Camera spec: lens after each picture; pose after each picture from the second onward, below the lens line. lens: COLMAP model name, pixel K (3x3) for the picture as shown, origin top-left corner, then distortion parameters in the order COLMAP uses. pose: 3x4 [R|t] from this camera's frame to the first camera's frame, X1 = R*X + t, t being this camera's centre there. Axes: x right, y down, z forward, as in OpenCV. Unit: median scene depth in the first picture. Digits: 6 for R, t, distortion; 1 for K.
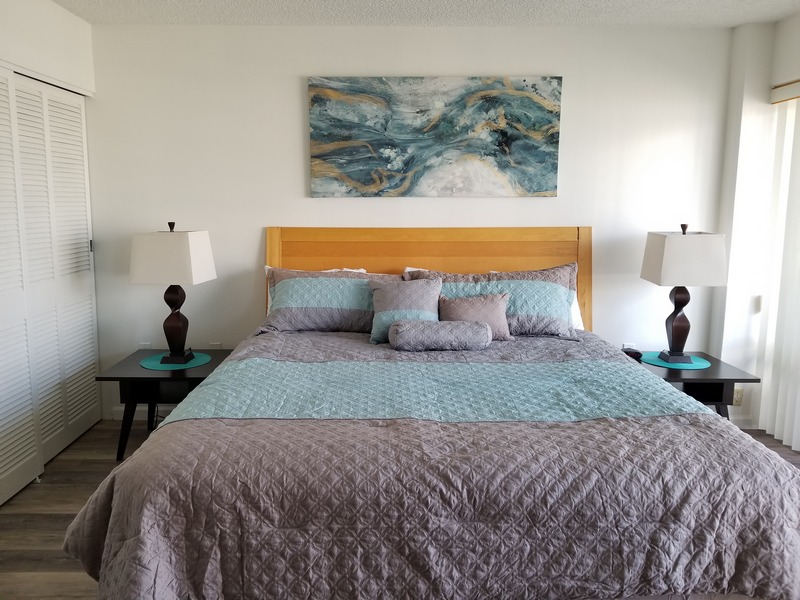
lens RADIAL K [[622.2, 0, 388.6], [0, 622.2, 290.1], [0, 0, 1]] dist [0.109845, -0.196325]
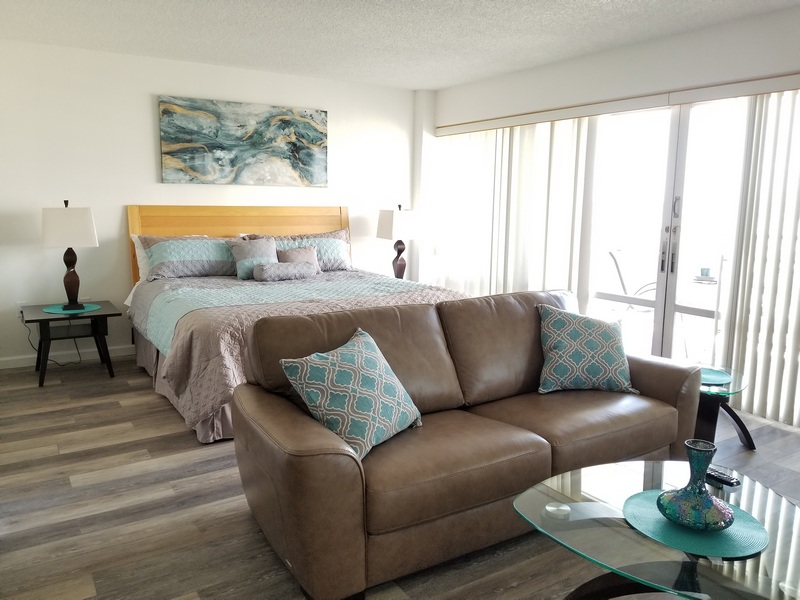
lens RADIAL K [[622.2, 0, 388.6], [0, 622.2, 290.1], [0, 0, 1]] dist [0.109845, -0.196325]
pose [[0.856108, -0.066189, 0.512541, -0.428461], [0.061573, 0.997764, 0.026004, 0.078790], [-0.513116, 0.009296, 0.858269, -0.427039]]
